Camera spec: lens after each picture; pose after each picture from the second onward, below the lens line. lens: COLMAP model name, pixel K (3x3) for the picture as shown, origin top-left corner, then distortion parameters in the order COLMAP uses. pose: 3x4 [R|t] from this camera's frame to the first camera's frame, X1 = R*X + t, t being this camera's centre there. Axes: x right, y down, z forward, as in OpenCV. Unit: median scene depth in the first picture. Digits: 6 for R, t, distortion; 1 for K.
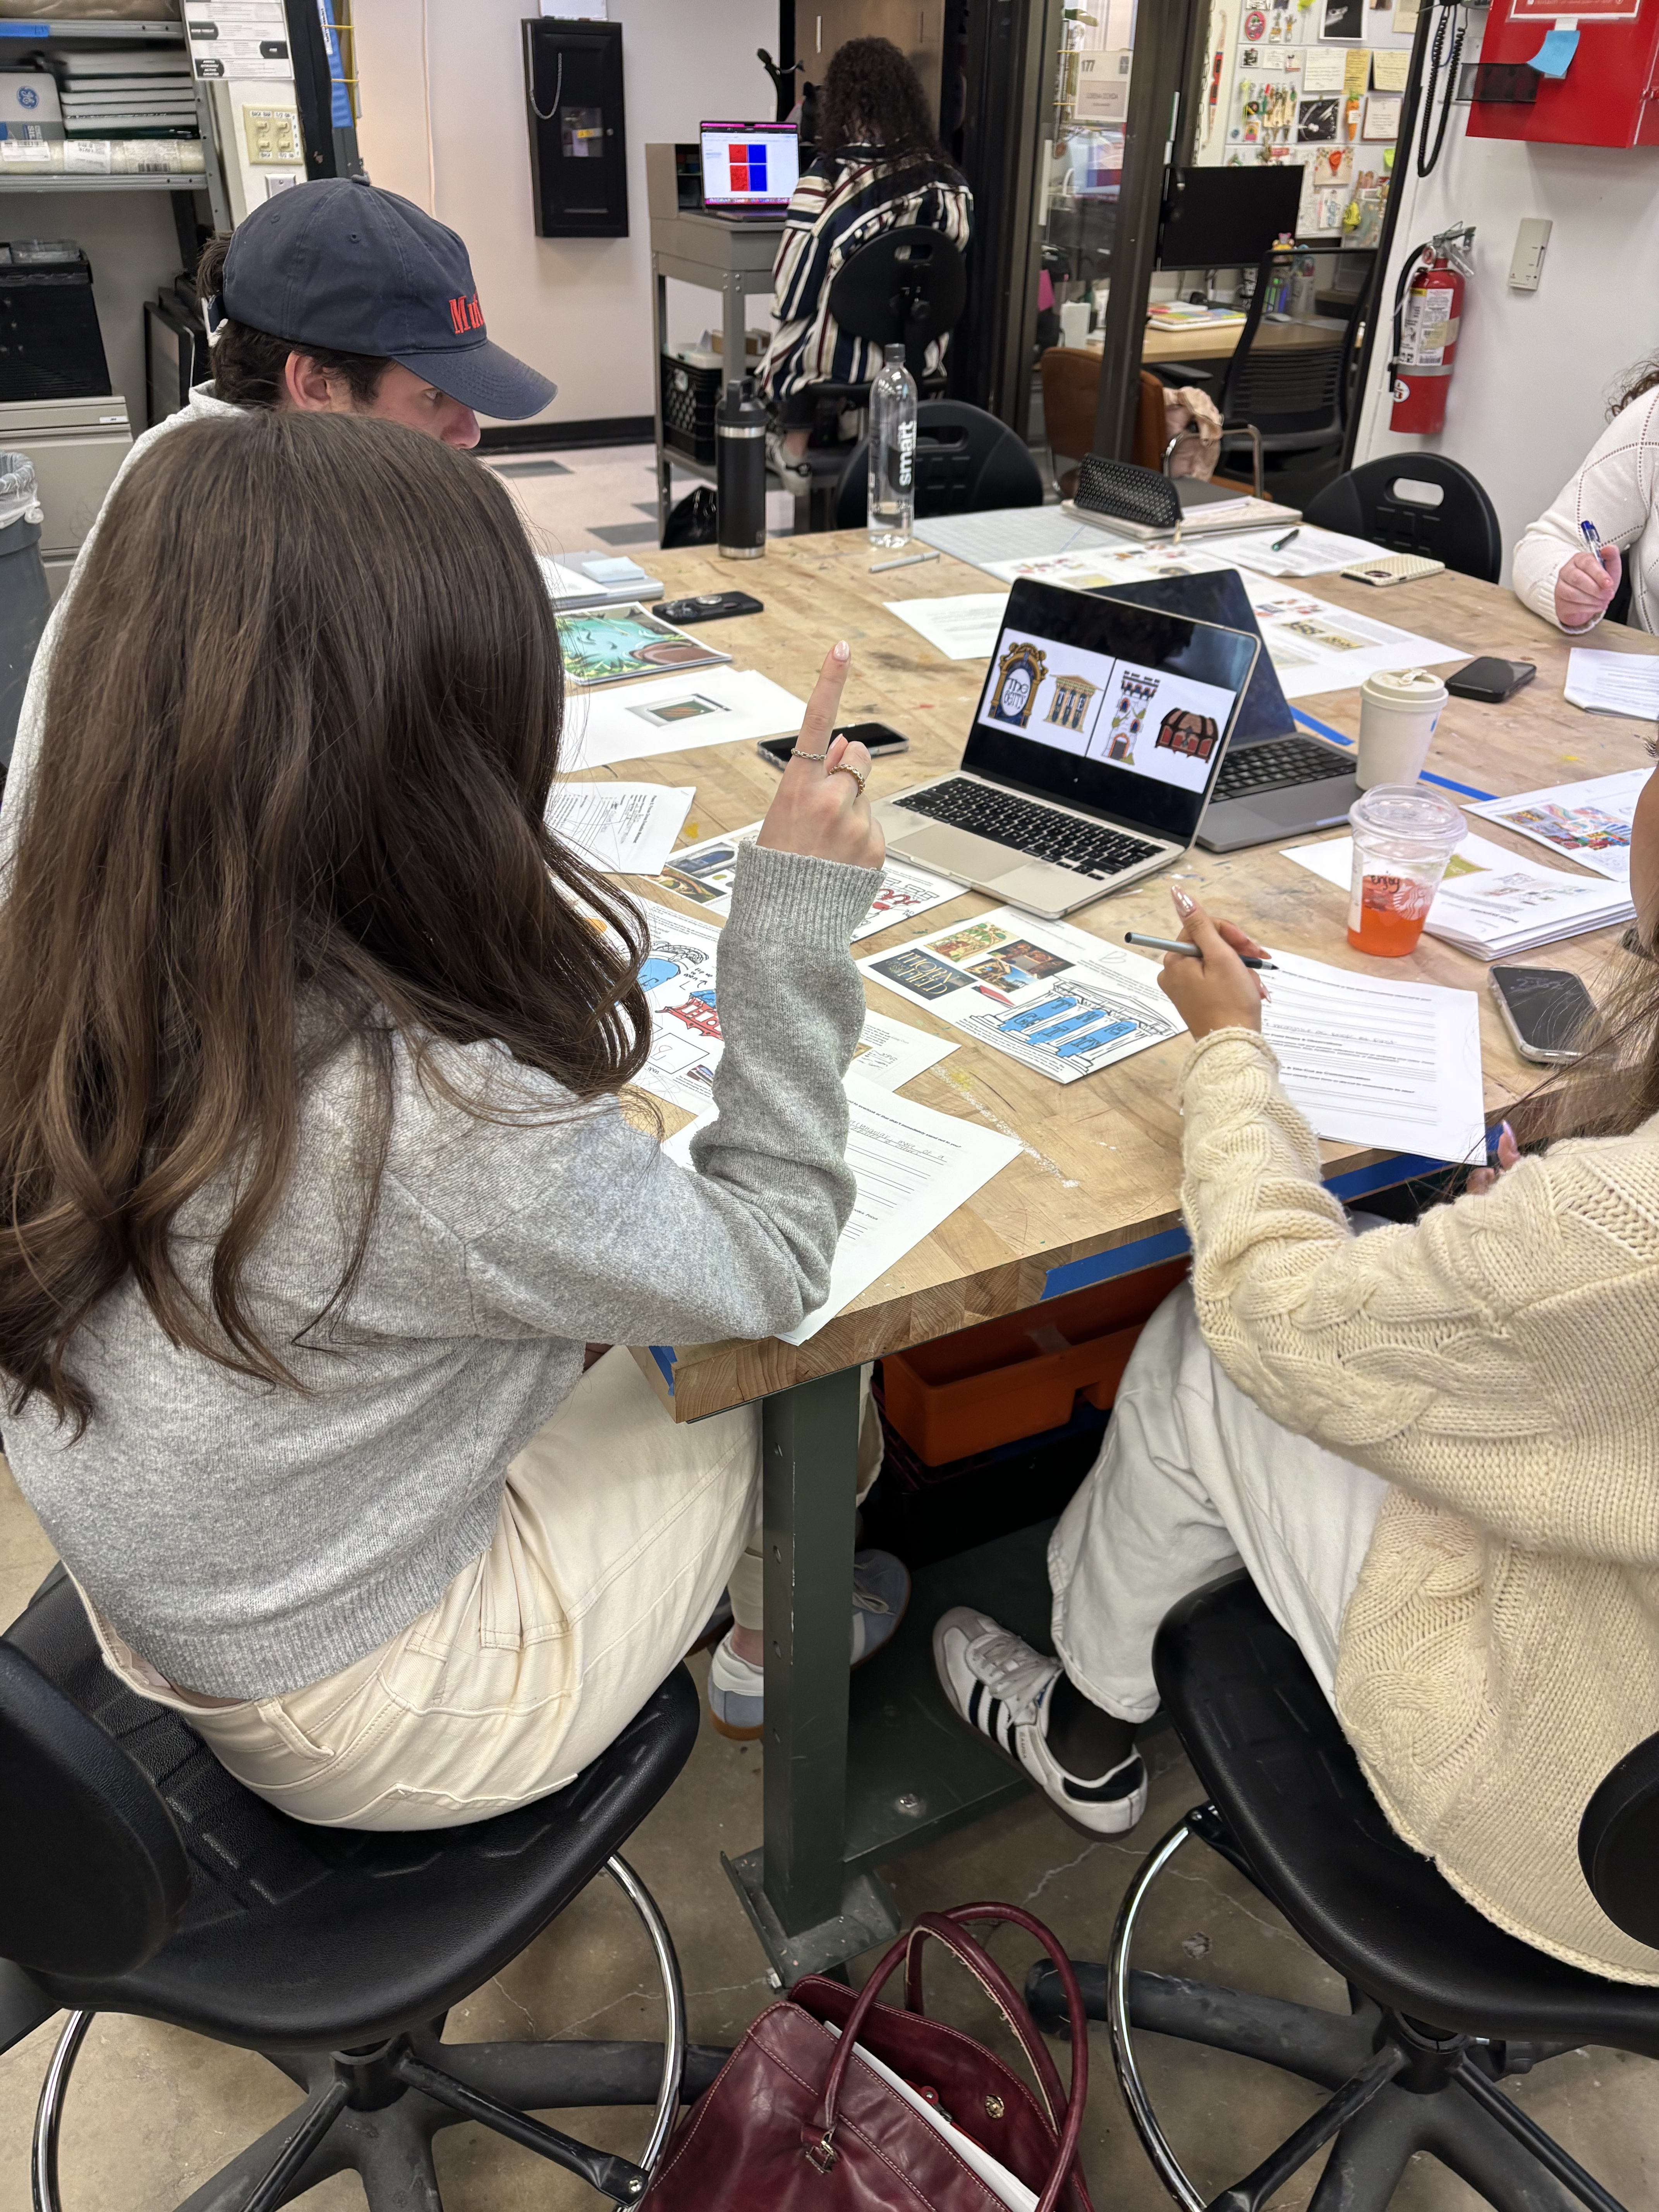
lens RADIAL K [[1647.2, 0, 829.8], [0, 1647.2, 1185.5], [0, 0, 1]] dist [-0.000301, -0.012142]
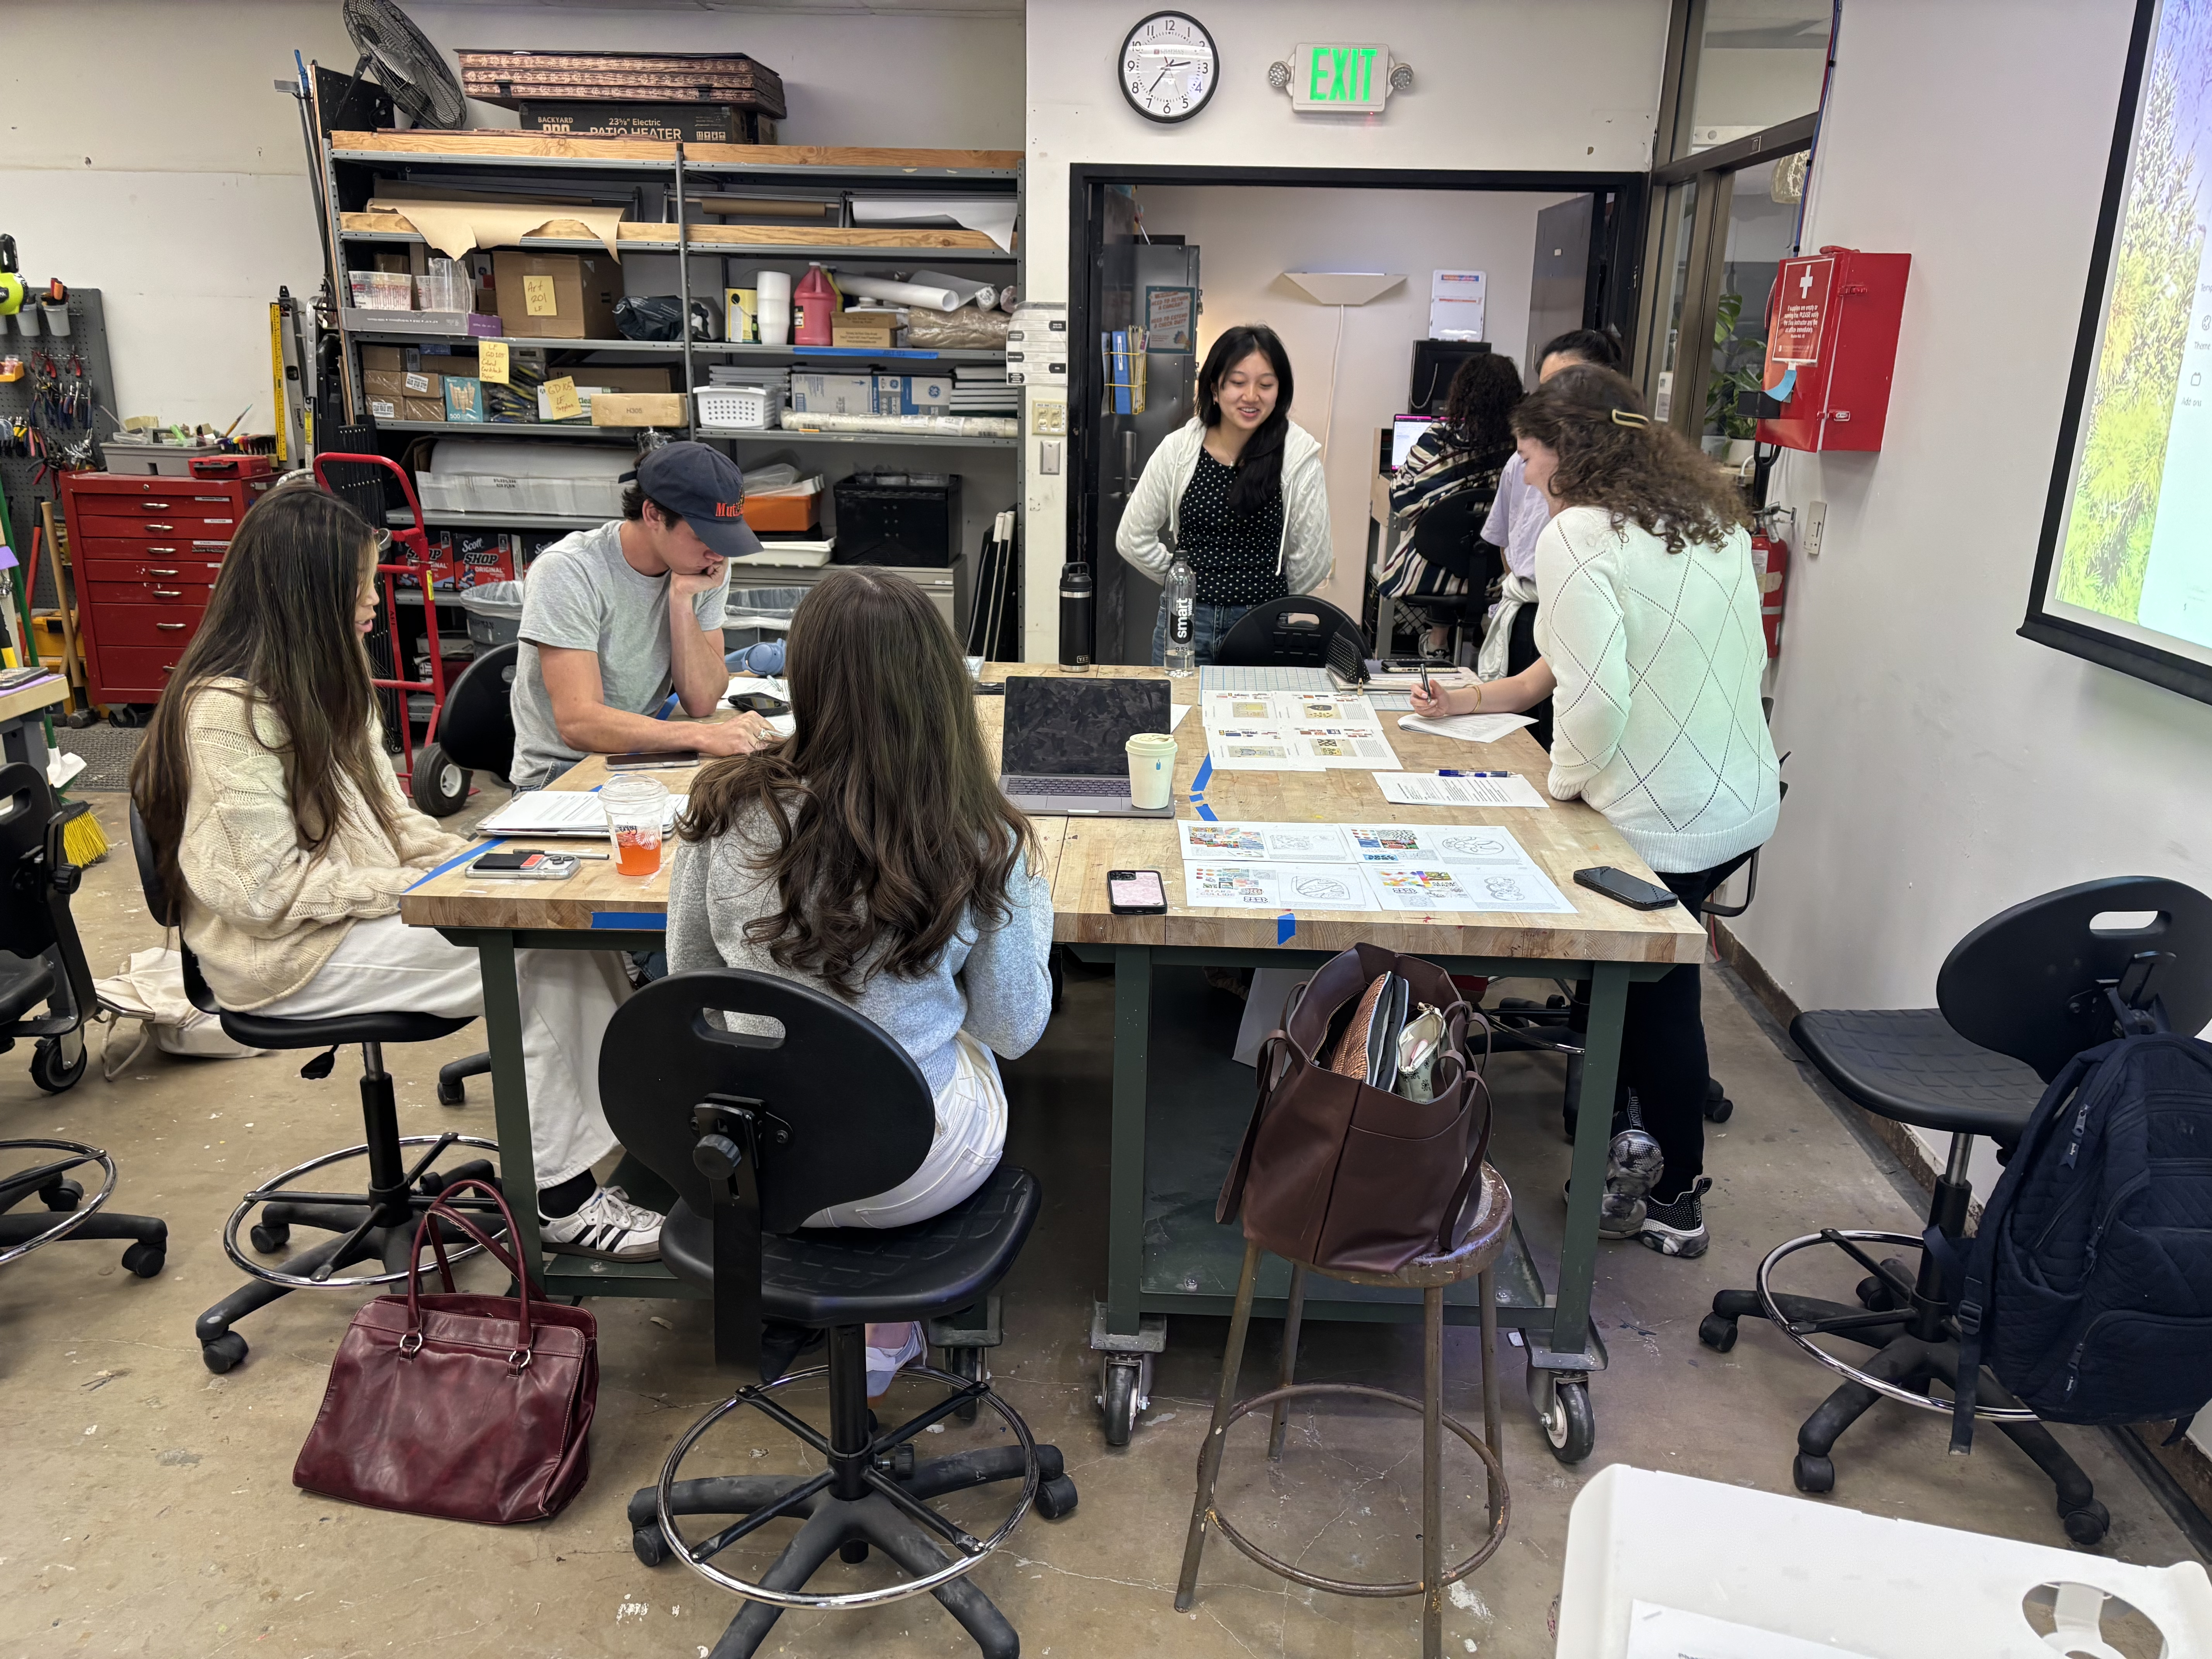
lens RADIAL K [[1647.2, 0, 1108.1], [0, 1647.2, 870.7], [0, 0, 1]] dist [-0.000301, -0.012142]
pose [[0.882263, 0.144784, -0.447938, 0.455127], [-0.269551, 0.935473, -0.228544, 0.083466], [0.385945, 0.322379, 0.864360, -0.156946]]
